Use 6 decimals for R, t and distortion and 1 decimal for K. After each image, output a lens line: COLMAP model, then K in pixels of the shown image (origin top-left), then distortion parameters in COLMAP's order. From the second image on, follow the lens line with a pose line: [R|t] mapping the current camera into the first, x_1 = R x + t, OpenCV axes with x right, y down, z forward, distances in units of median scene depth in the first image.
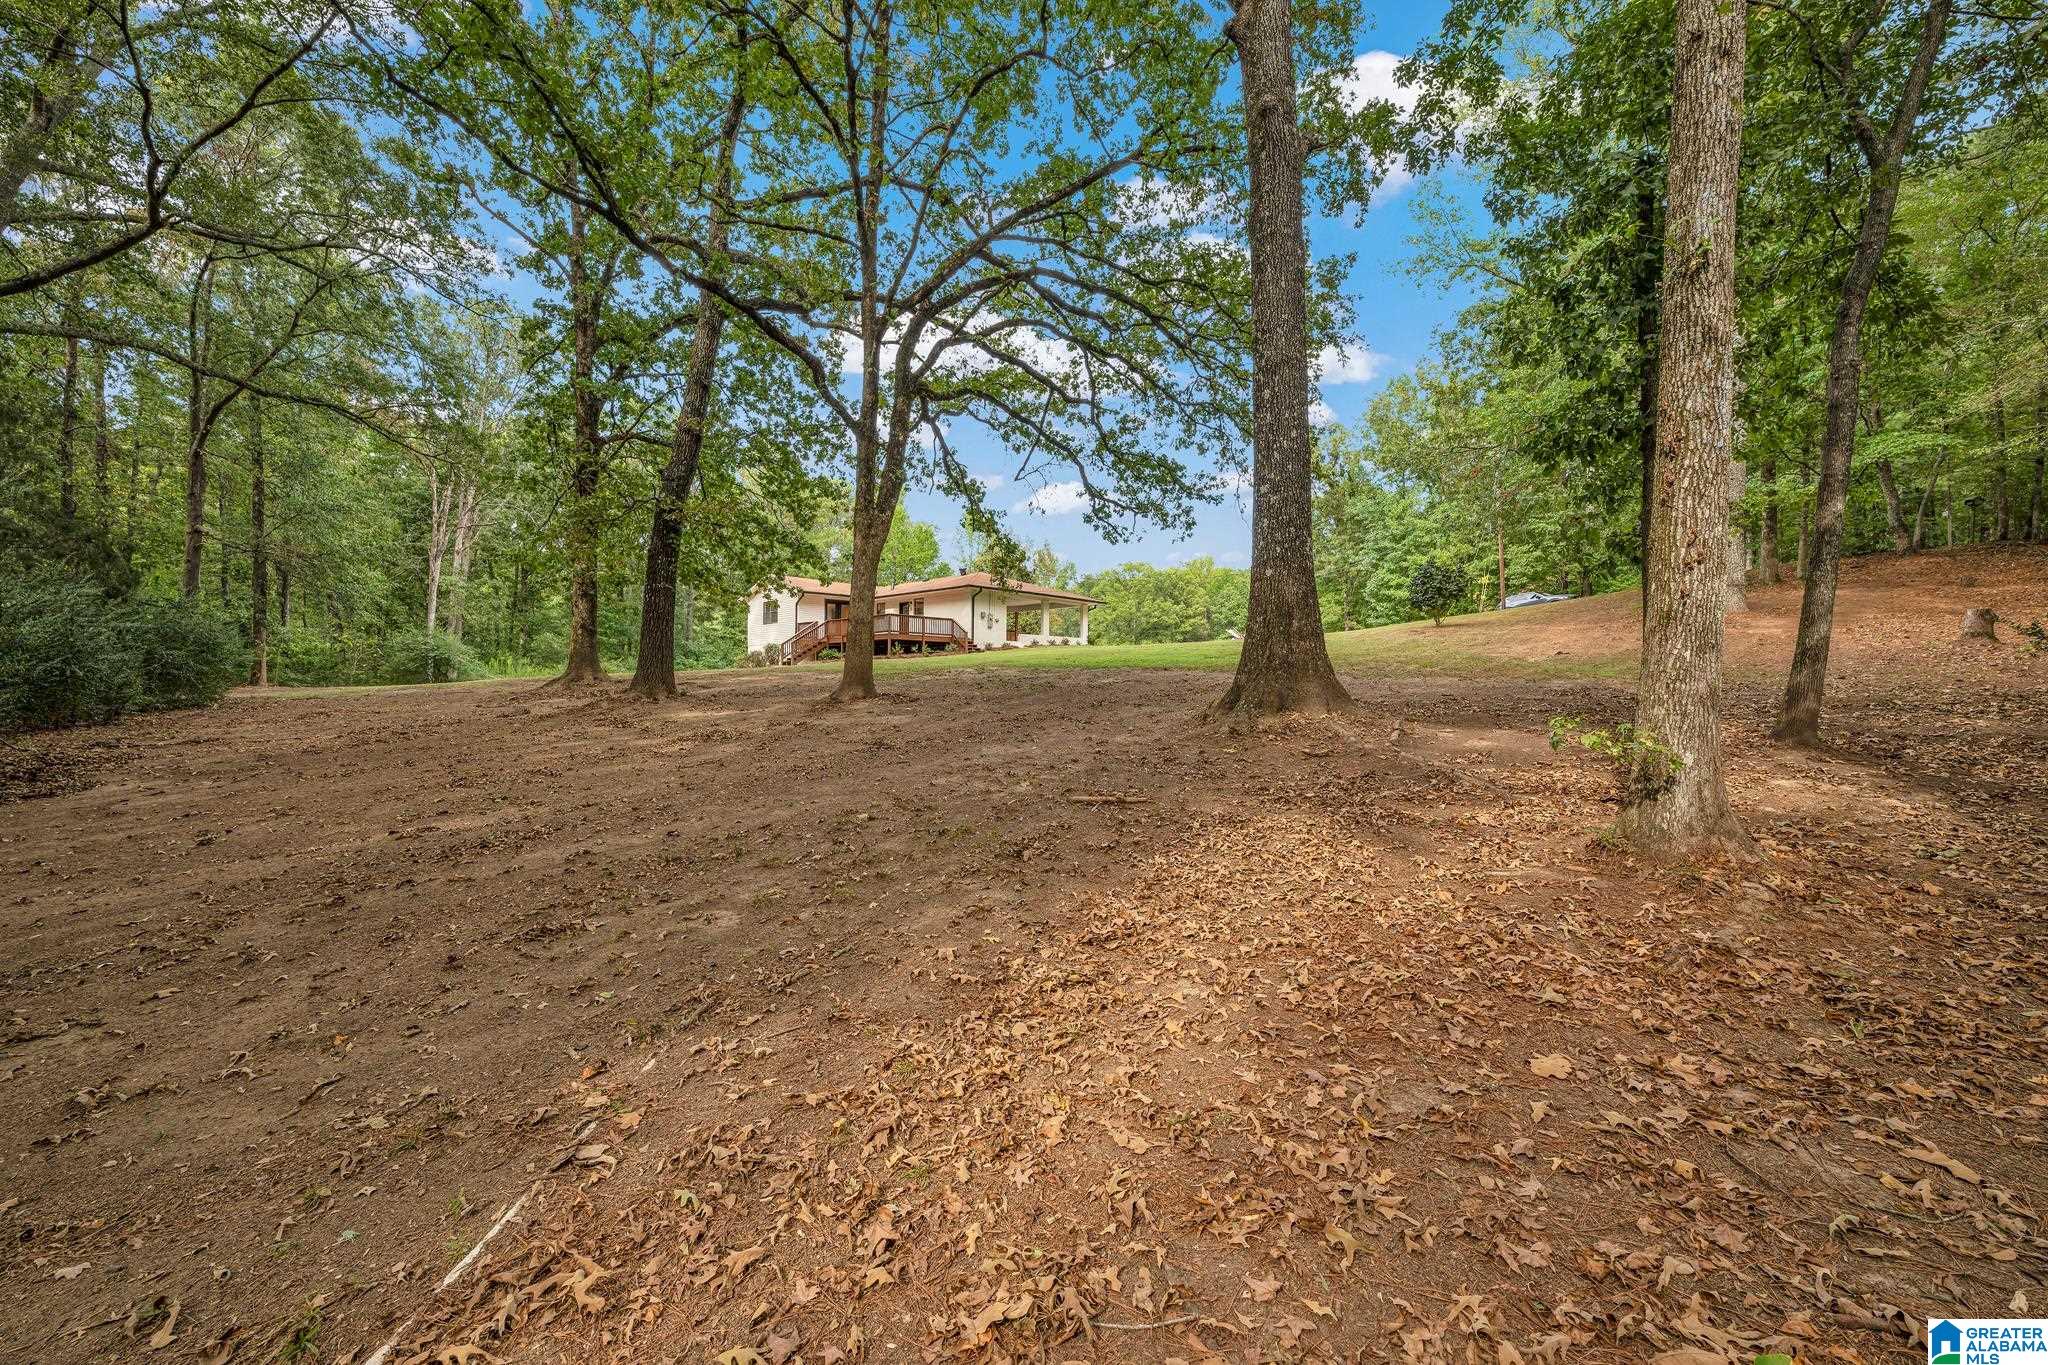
lens RADIAL K [[807.7, 0, 1026.5], [0, 807.7, 687.3], [0, 0, 1]] dist [0.007006, -0.000060]
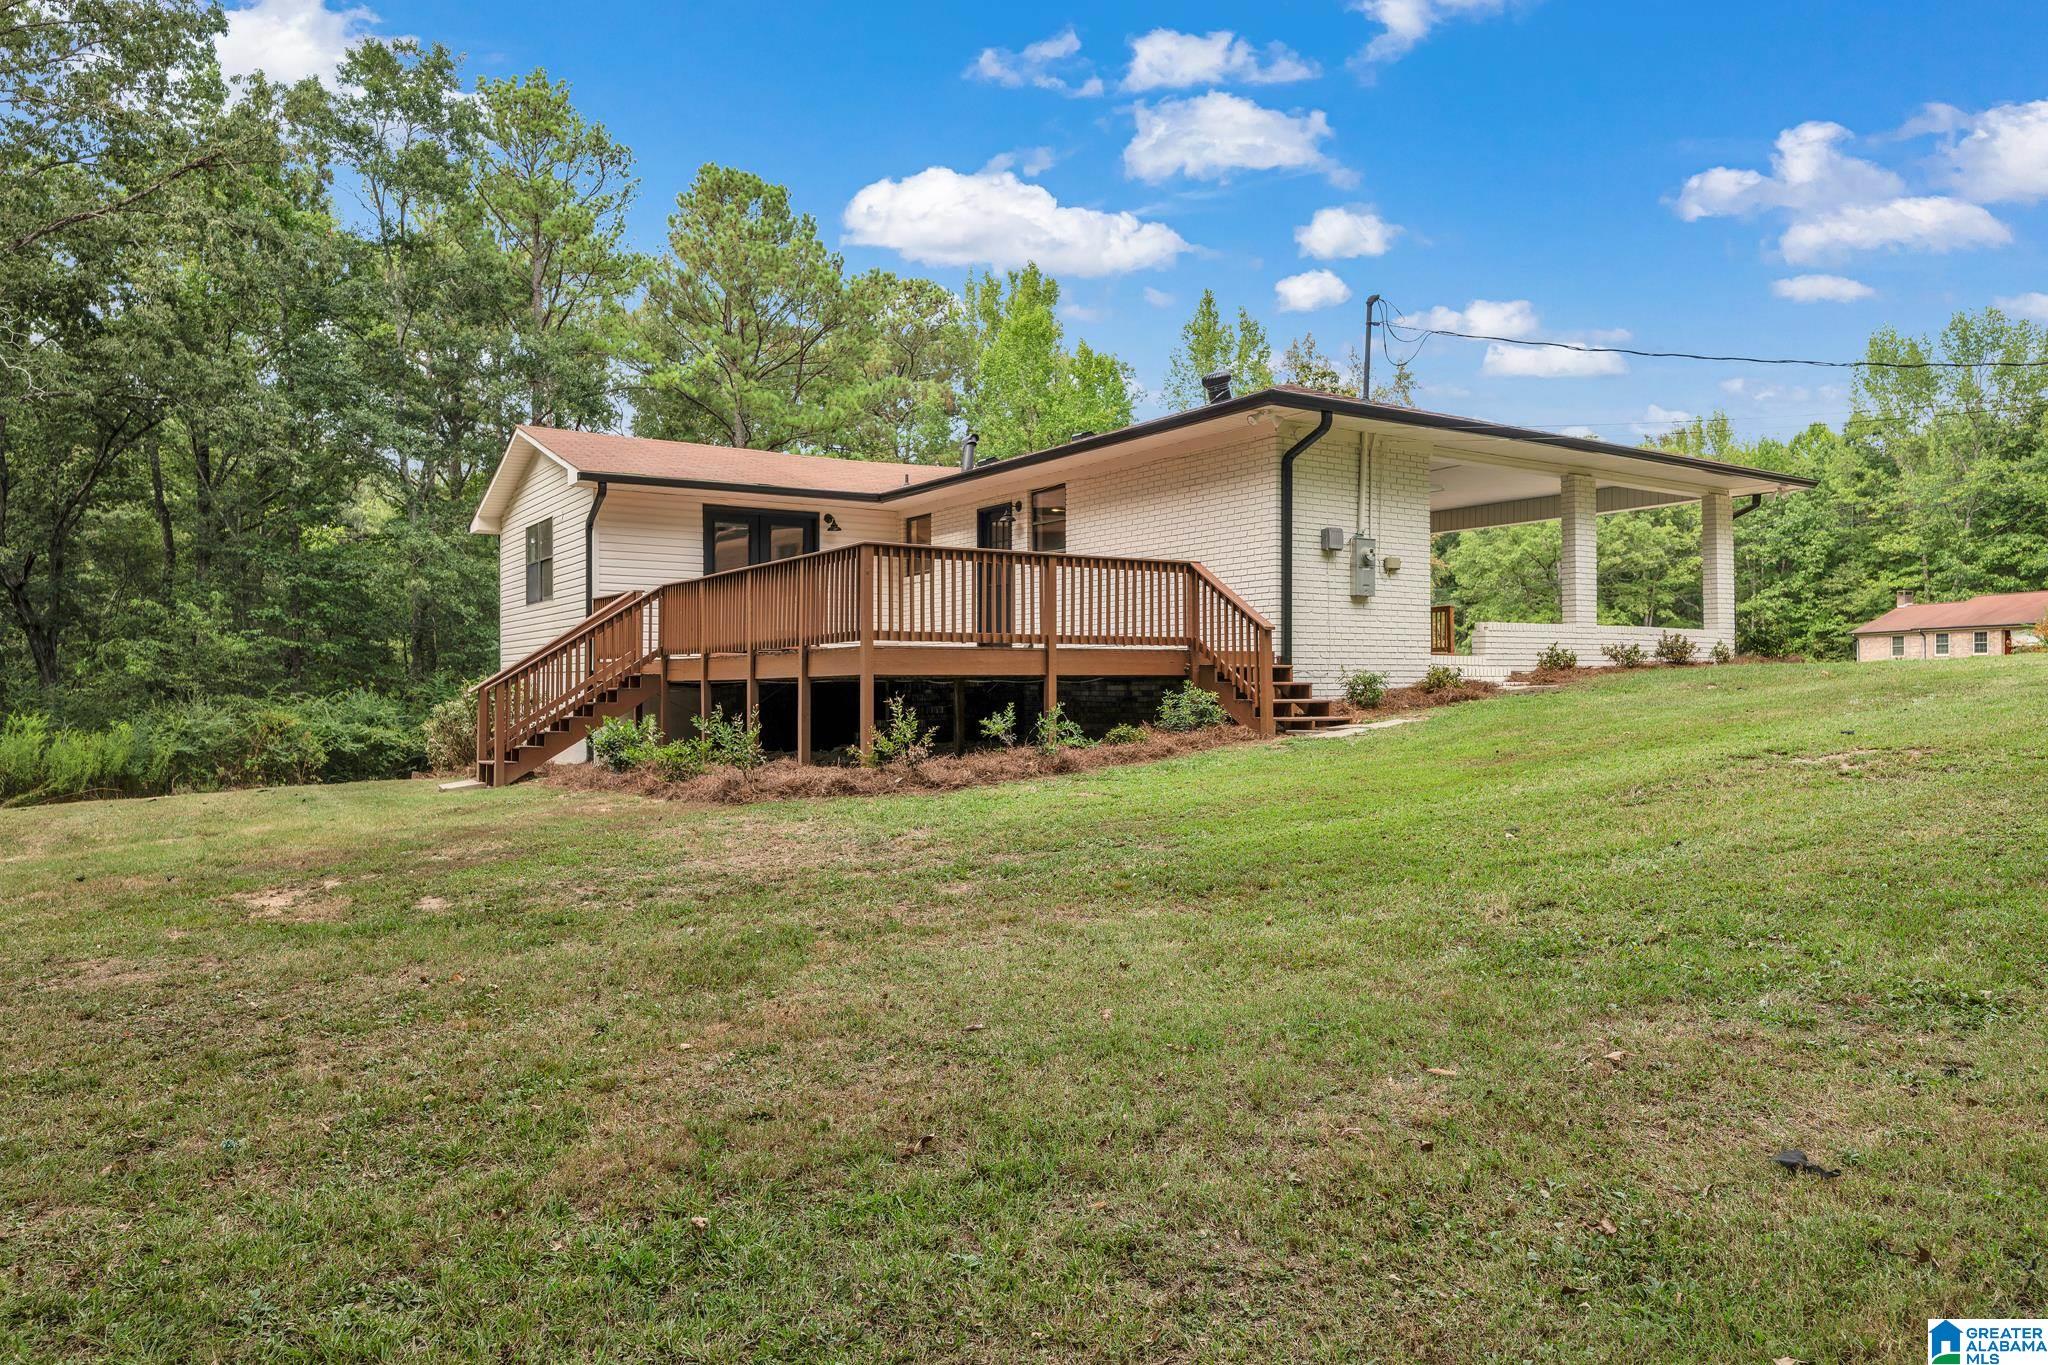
lens RADIAL K [[1413.2, 0, 1031.8], [0, 1413.2, 686.4], [0, 0, 1]] dist [0.010526, 0.001587]
pose [[0.982241, -0.008961, -0.187408, -0.060954], [0.008578, 0.999959, -0.002857, -0.049235], [0.187425, 0.001199, 0.982278, 0.601548]]
